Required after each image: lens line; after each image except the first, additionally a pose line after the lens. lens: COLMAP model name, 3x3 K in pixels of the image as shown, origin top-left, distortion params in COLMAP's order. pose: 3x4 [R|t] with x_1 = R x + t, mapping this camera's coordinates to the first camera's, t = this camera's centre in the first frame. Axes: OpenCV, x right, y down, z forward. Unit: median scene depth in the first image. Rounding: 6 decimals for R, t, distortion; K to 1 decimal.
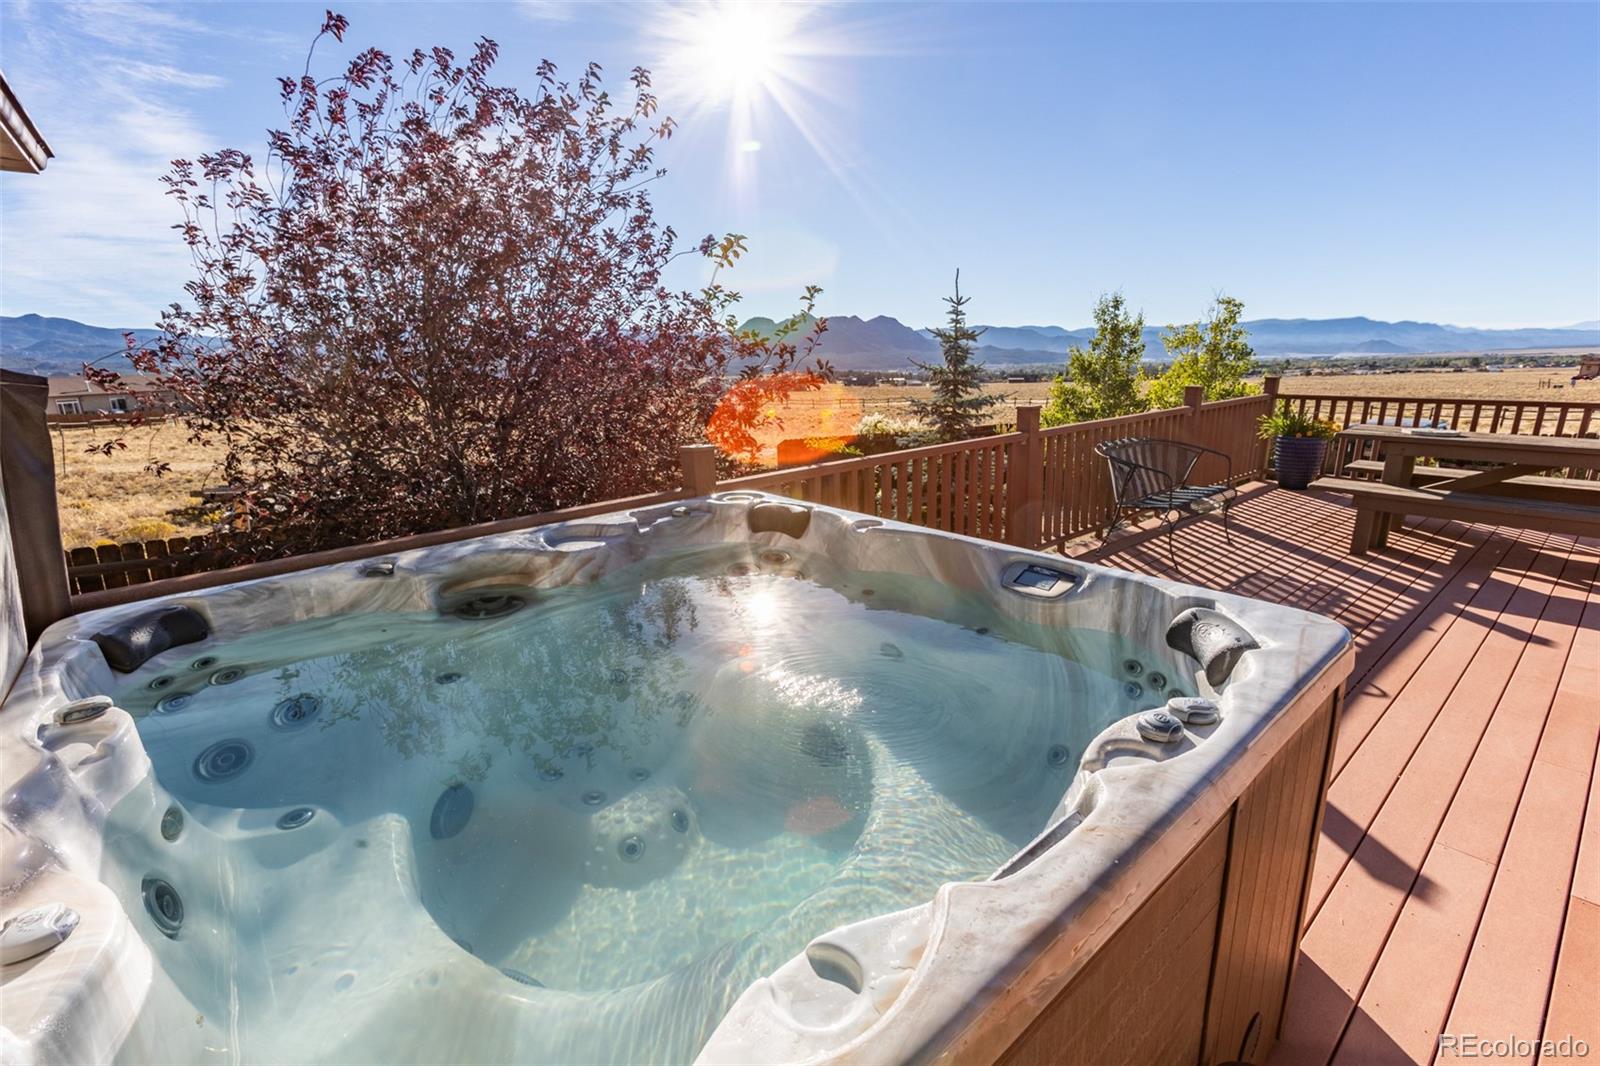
lens RADIAL K [[715.1, 0, 806.4], [0, 715.1, 513.1], [0, 0, 1]] dist [0.077749, -0.021140]
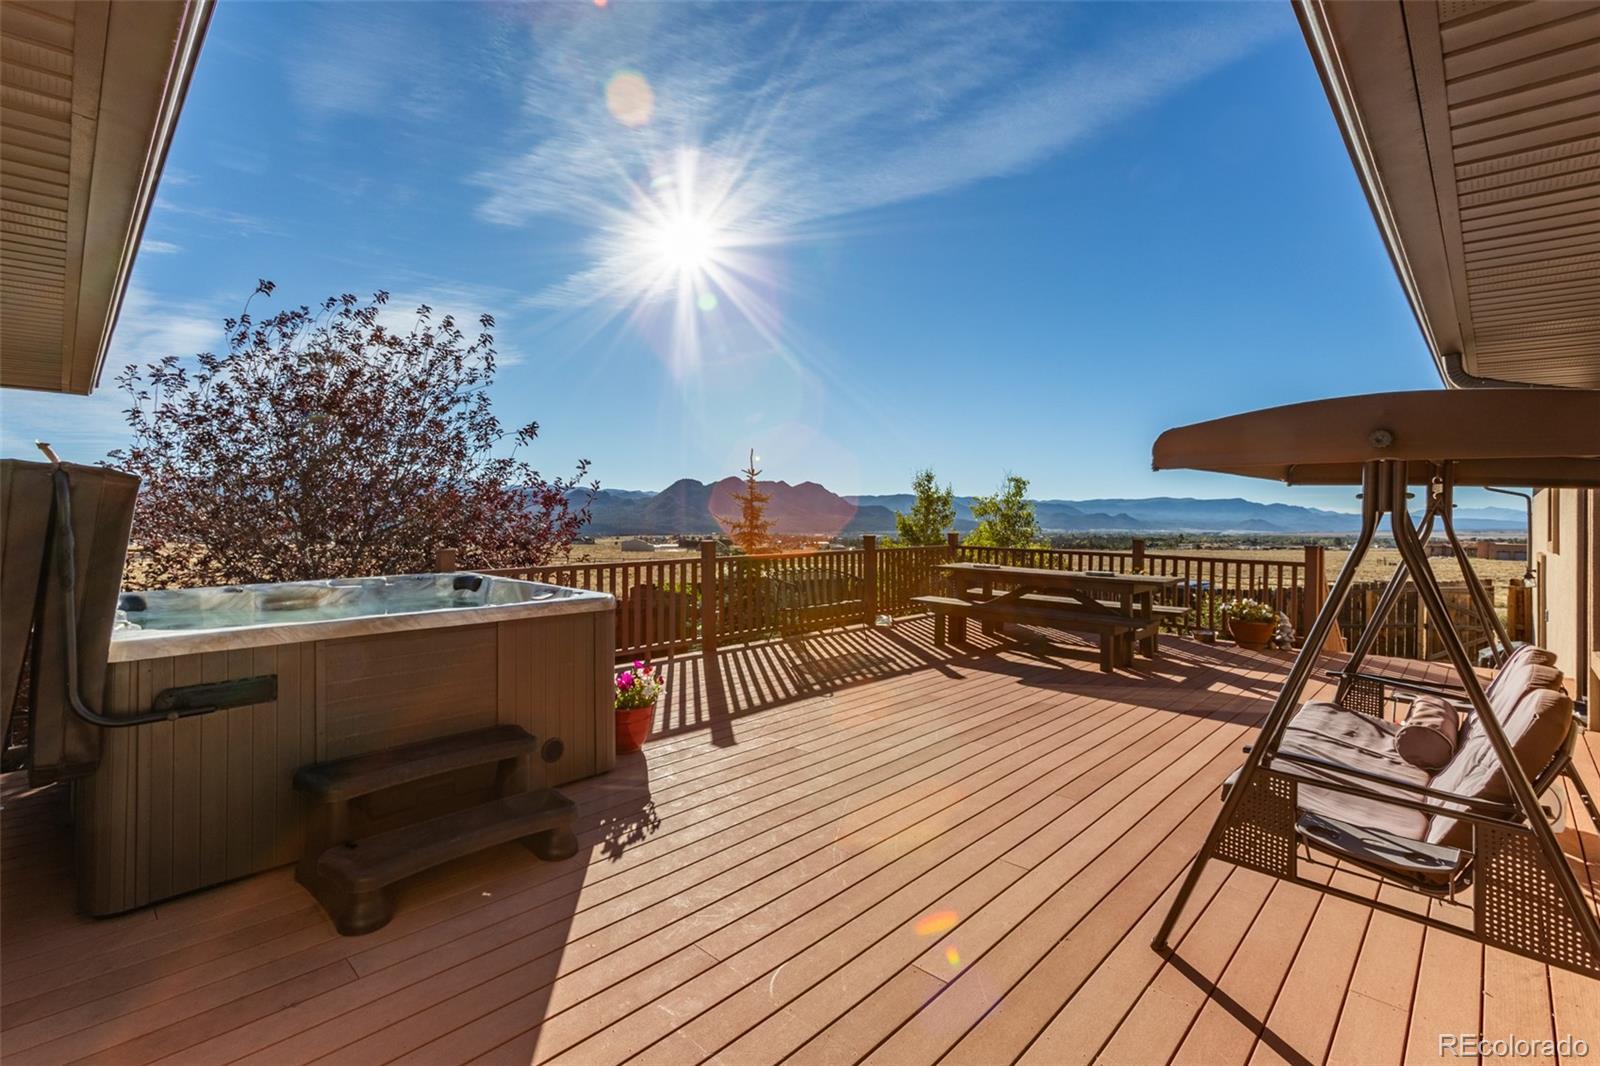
lens RADIAL K [[737.3, 0, 810.0], [0, 737.3, 526.5], [0, 0, 1]] dist [-0.002909, -0.001359]
pose [[0.994547, 0.017686, 0.102778, 0.178237], [0.003670, 0.978969, -0.203975, 0.067867], [-0.104224, 0.203240, 0.973566, -0.263330]]
